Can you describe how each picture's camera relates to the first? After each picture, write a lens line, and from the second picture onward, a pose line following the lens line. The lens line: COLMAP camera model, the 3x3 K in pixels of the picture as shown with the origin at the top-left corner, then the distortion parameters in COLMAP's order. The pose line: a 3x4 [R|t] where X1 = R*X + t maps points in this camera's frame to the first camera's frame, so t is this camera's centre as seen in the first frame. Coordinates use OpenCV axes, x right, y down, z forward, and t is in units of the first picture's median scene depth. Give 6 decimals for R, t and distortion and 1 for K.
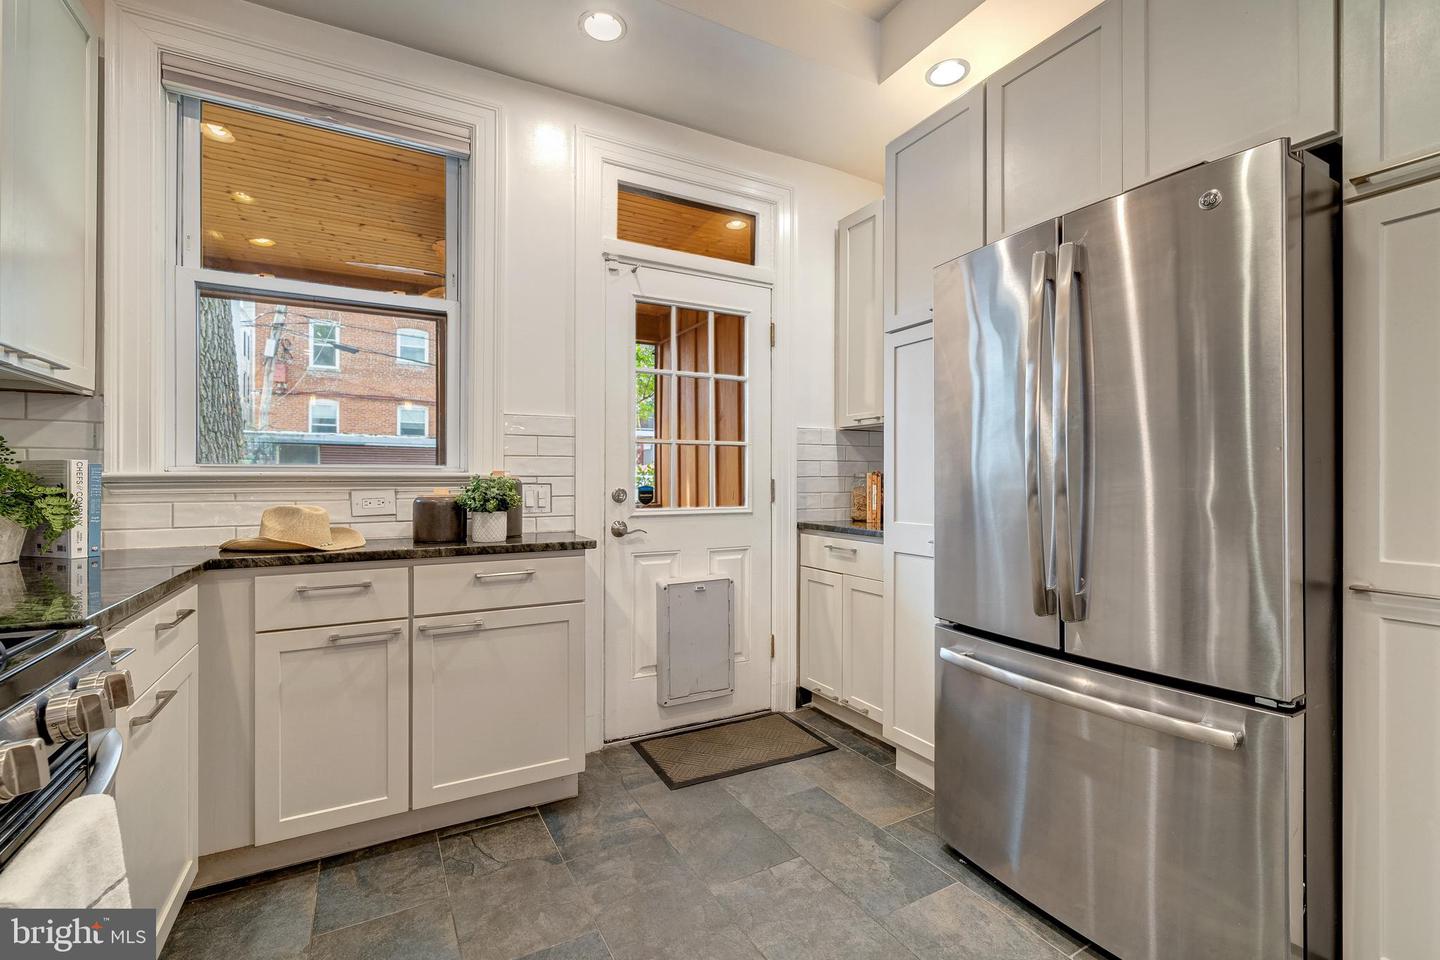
lens RADIAL K [[622.6, 0, 695.8], [0, 622.6, 480.0], [0, 0, 1]] dist [-0.002096, -0.000125]
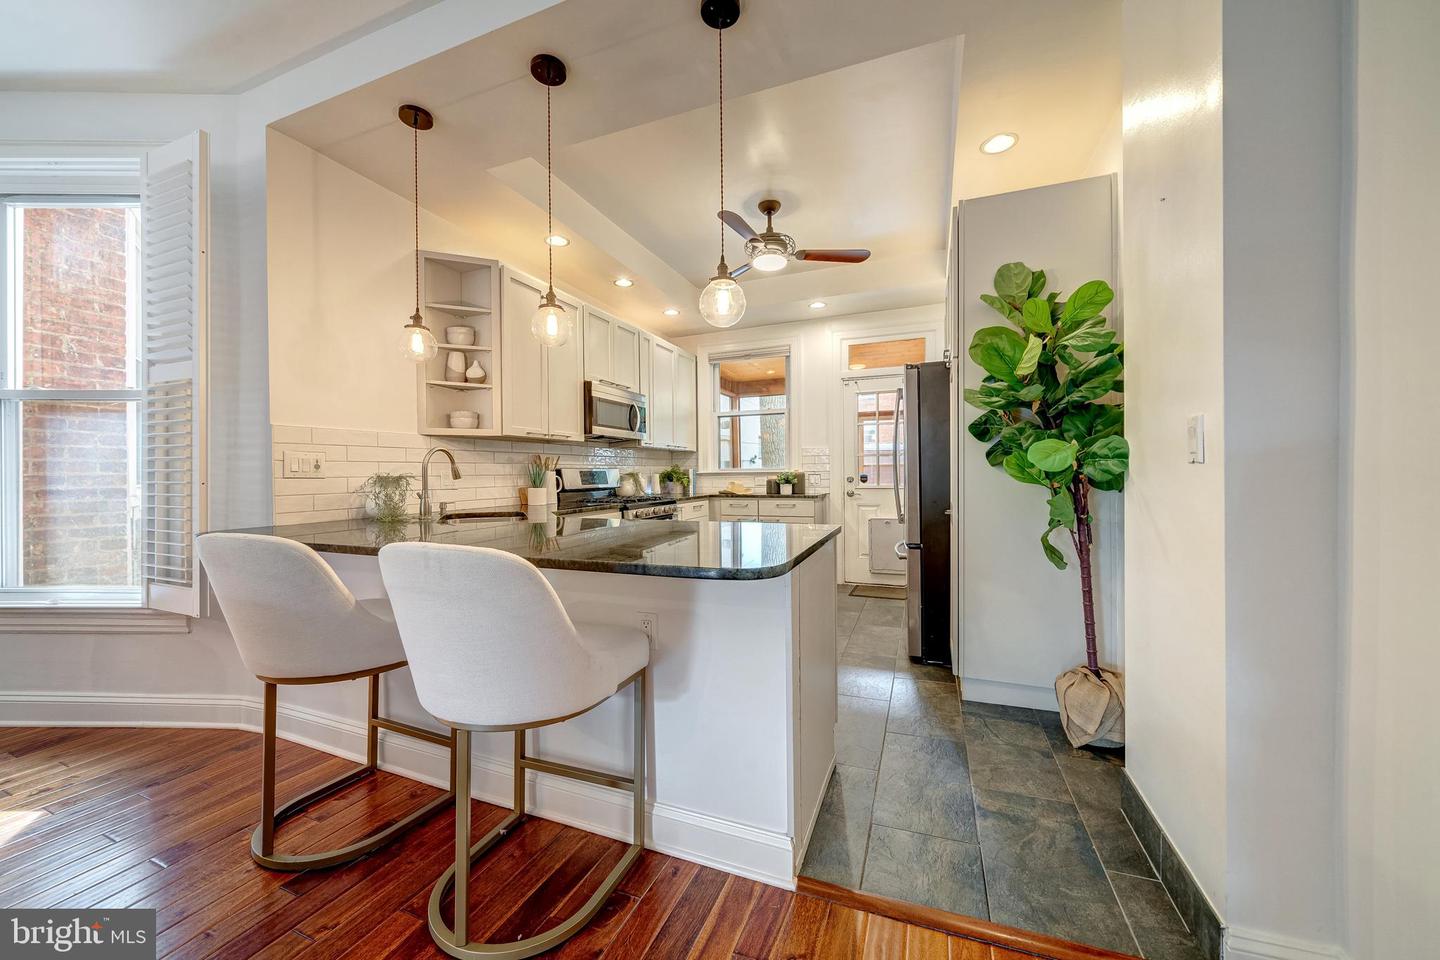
lens RADIAL K [[500.4, 0, 735.5], [0, 500.4, 475.7], [0, 0, 1]] dist [-0.002398, 0.000027]
pose [[0.666914, -0.002468, -0.745131, 1.293184], [0.009700, 0.999939, 0.005371, -0.003384], [0.745071, -0.010810, 0.666897, -0.760111]]
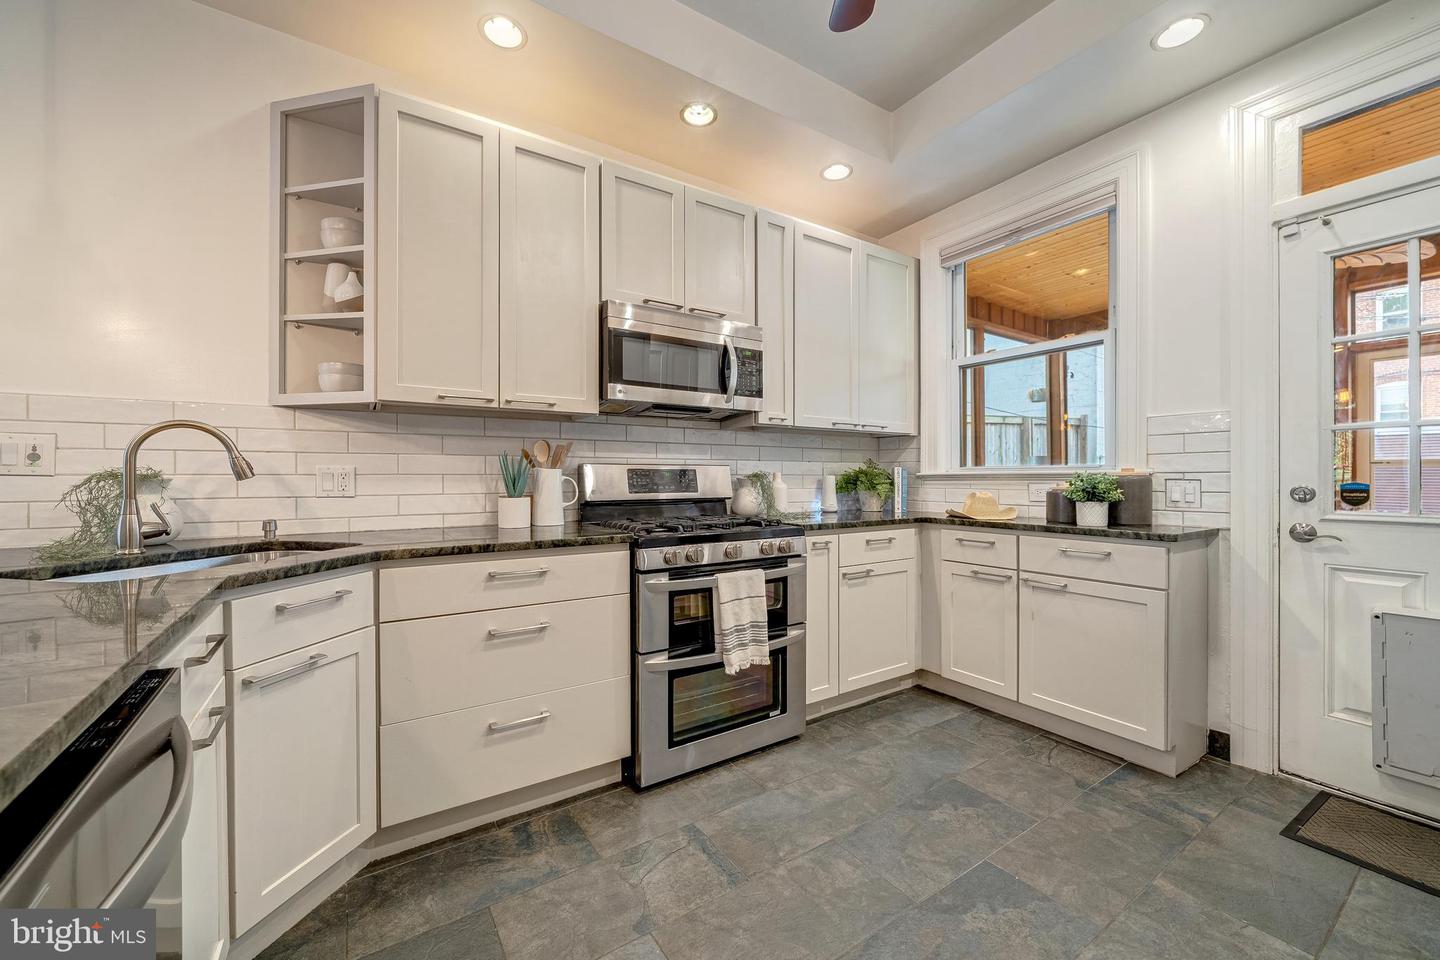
lens RADIAL K [[555.3, 0, 745.3], [0, 555.3, 479.0], [0, 0, 1]] dist [-0.008430, -0.000072]
pose [[0.117578, 0.001571, -0.993062, 0.698551], [0.000863, 0.999998, 0.001684, 0.003529], [0.993063, -0.001055, 0.117577, 0.191292]]
